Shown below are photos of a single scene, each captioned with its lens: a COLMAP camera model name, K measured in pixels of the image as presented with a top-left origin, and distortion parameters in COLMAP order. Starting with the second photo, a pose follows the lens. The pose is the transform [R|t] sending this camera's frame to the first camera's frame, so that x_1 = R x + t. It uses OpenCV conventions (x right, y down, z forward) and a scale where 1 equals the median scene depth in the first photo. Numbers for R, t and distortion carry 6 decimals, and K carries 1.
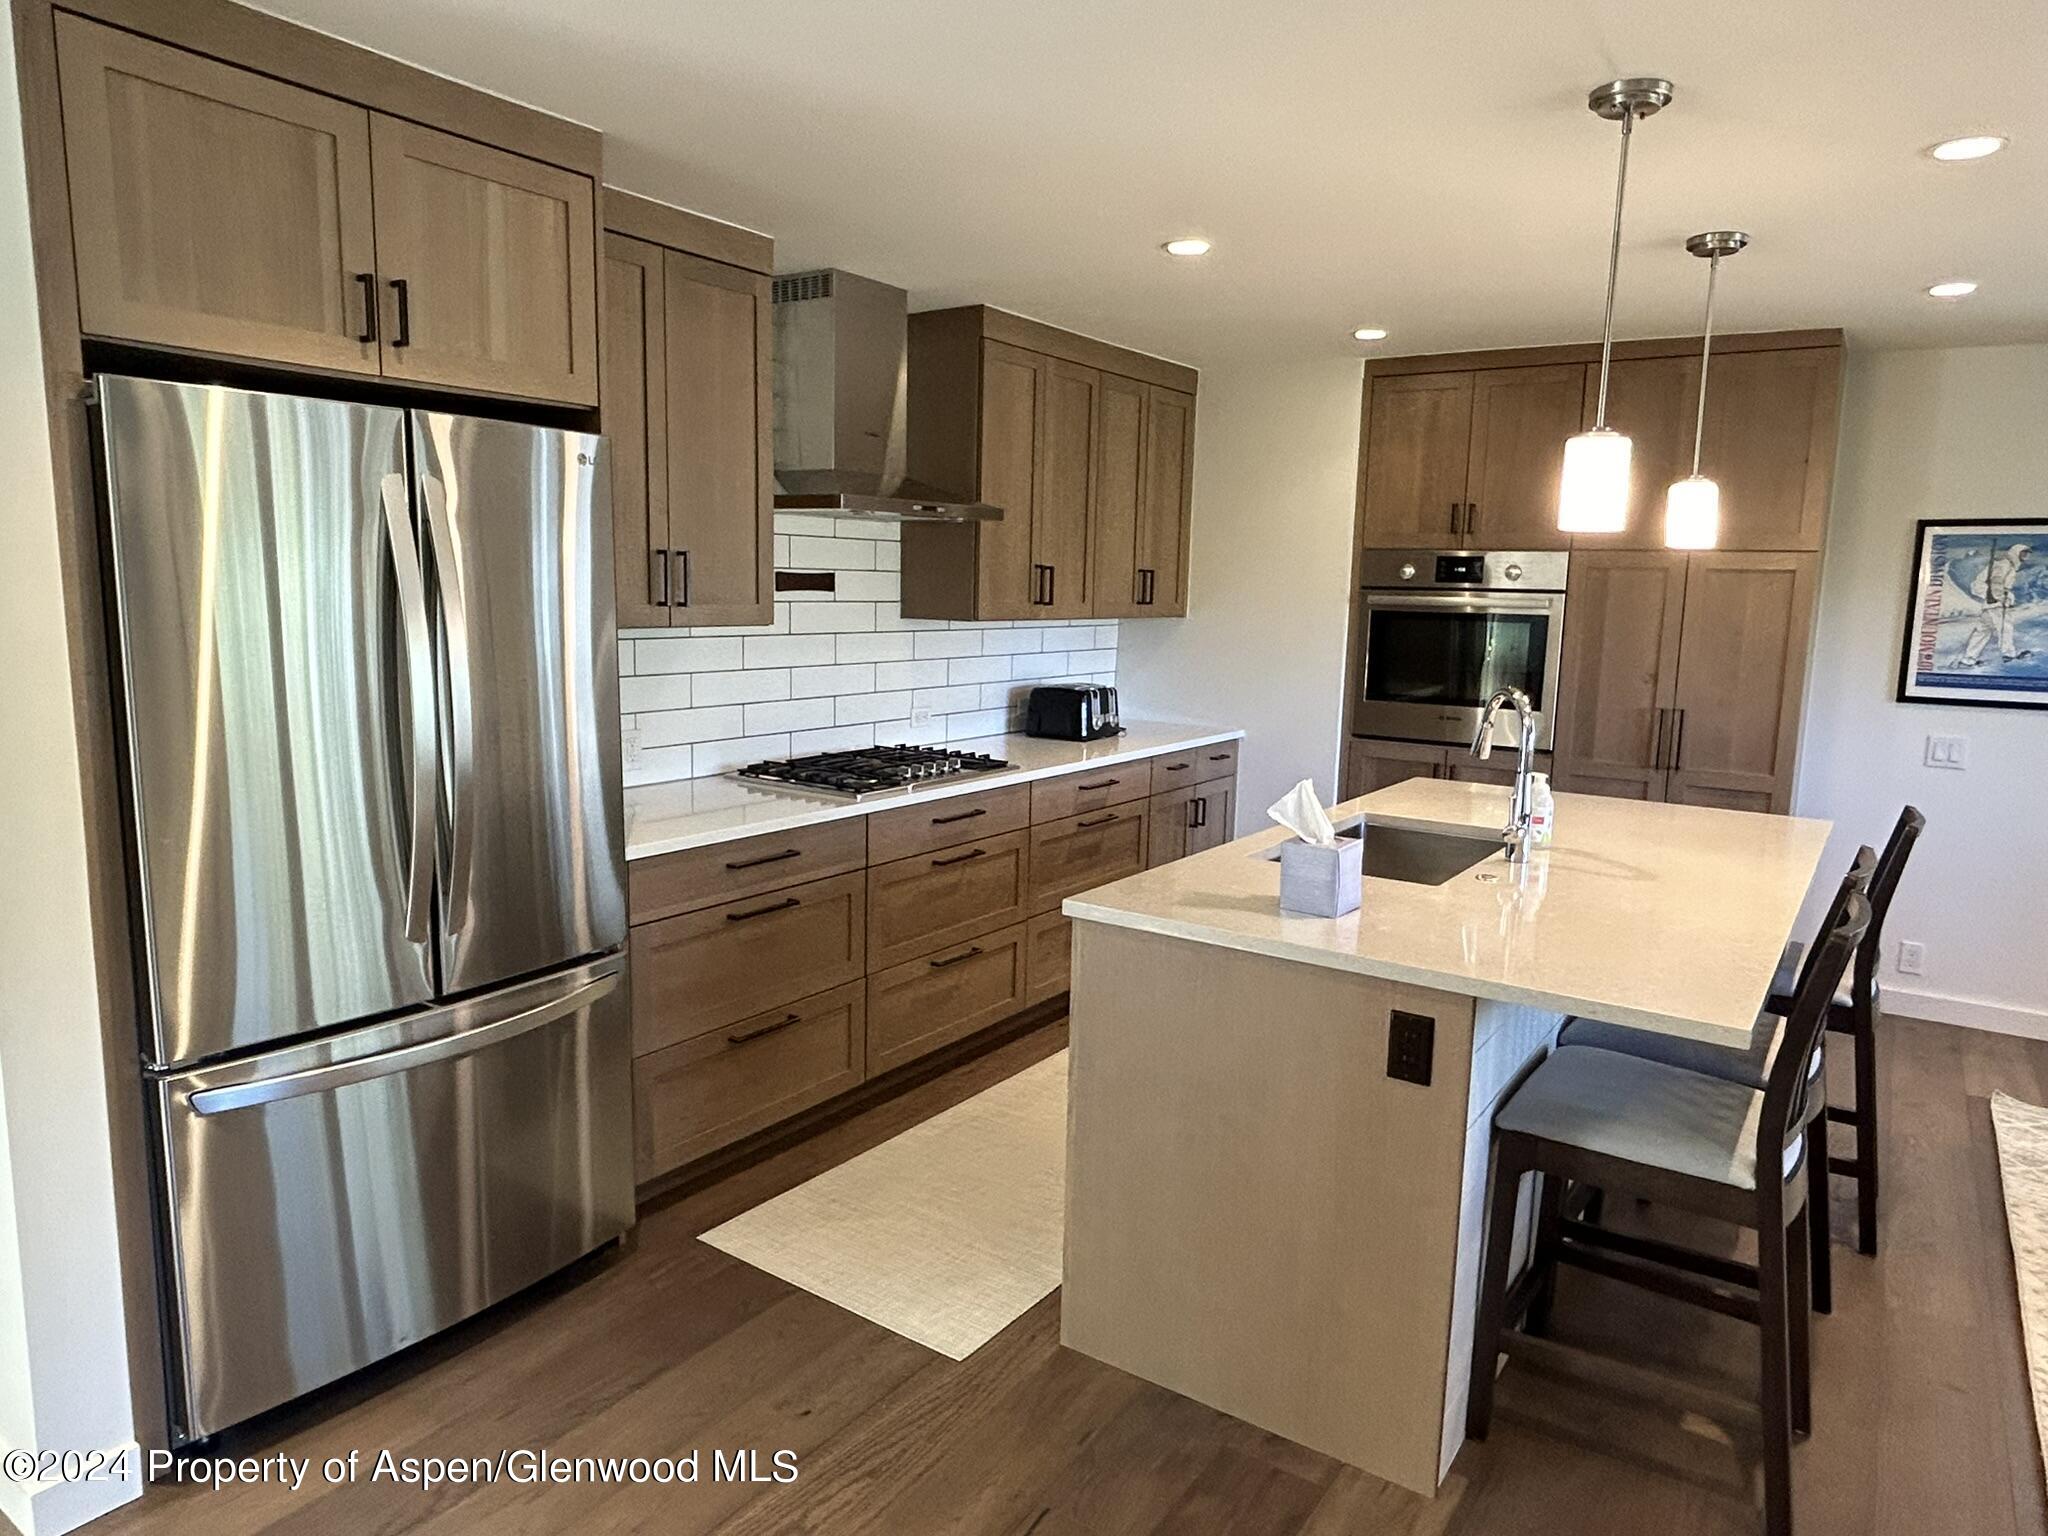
lens RADIAL K [[1277.7, 0, 1024.3], [0, 1277.7, 771.5], [0, 0, 1]] dist [-0.003782, -0.000358]
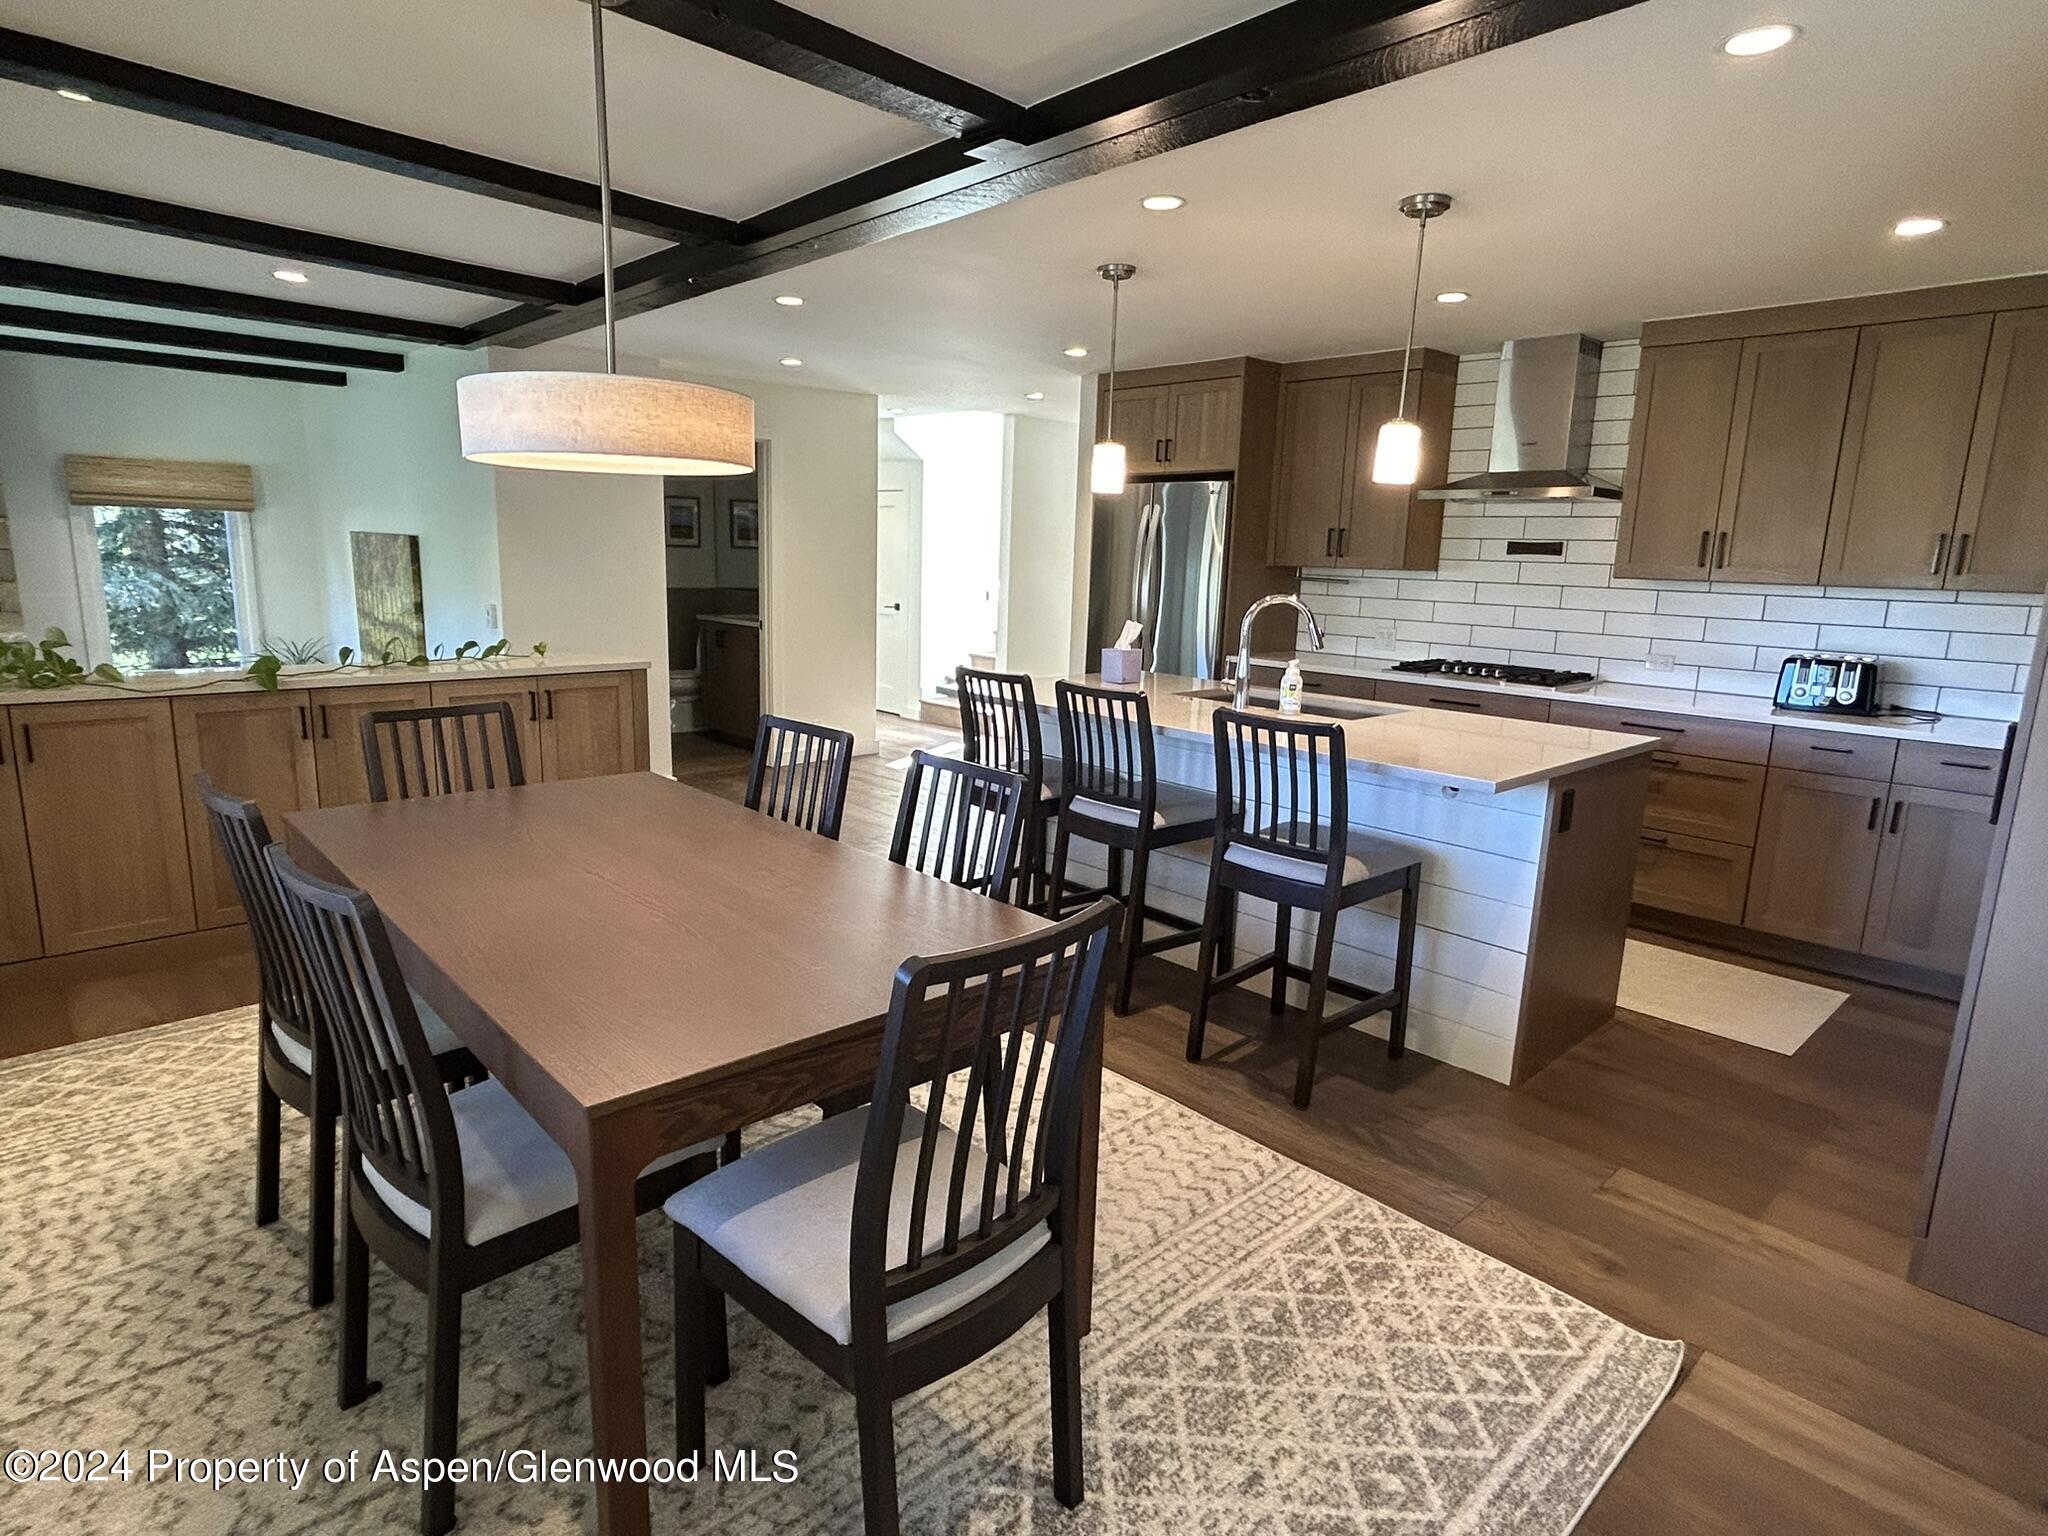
lens RADIAL K [[1103.0, 0, 1023.6], [0, 1103.0, 767.0], [0, 0, 1]] dist [-0.000624, 0.006346]
pose [[-0.191735, 0.166901, -0.967151, 1.128427], [-0.174281, 0.963983, 0.200905, -0.055105], [0.965849, 0.207077, -0.155742, 0.639477]]
